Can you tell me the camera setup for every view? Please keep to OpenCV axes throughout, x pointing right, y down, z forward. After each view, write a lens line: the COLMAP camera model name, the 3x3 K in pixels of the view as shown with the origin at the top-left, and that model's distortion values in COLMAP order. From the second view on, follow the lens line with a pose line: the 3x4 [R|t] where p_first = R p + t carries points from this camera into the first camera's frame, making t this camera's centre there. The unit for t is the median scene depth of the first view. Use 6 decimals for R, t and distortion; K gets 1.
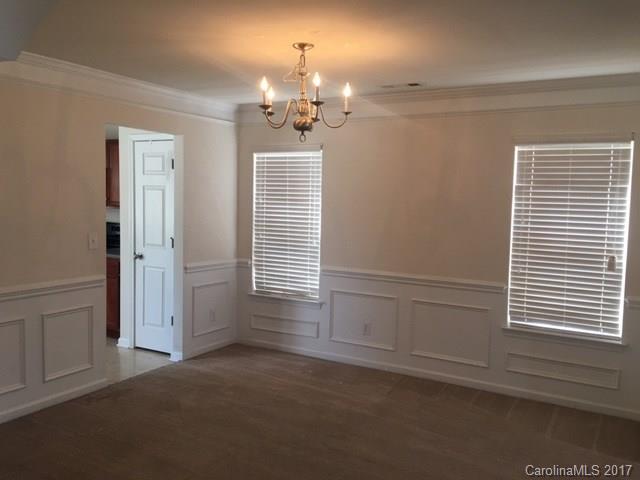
lens RADIAL K [[552.6, 0, 320.0], [0, 552.6, 240.0], [0, 0, 1]] dist [0.005851, 0.000226]
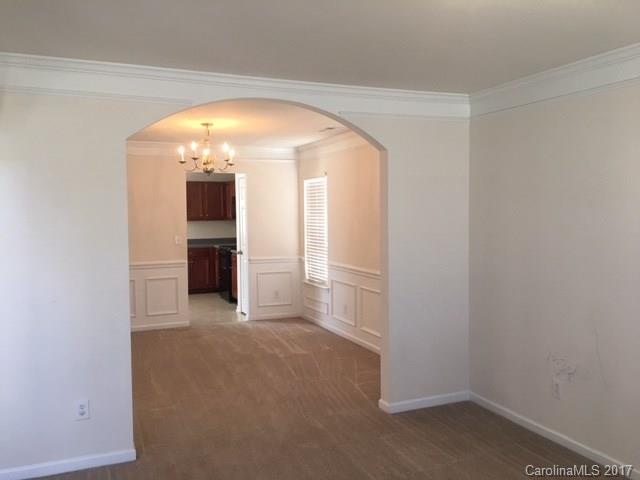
lens RADIAL K [[553.2, 0, 320.0], [0, 553.2, 240.0], [0, 0, 1]] dist [0.001794, -0.005636]
pose [[0.791963, 0.003080, -0.610562, 0.840243], [-0.021060, 0.999530, -0.022274, 0.026028], [0.610206, 0.030499, 0.791655, -0.089559]]
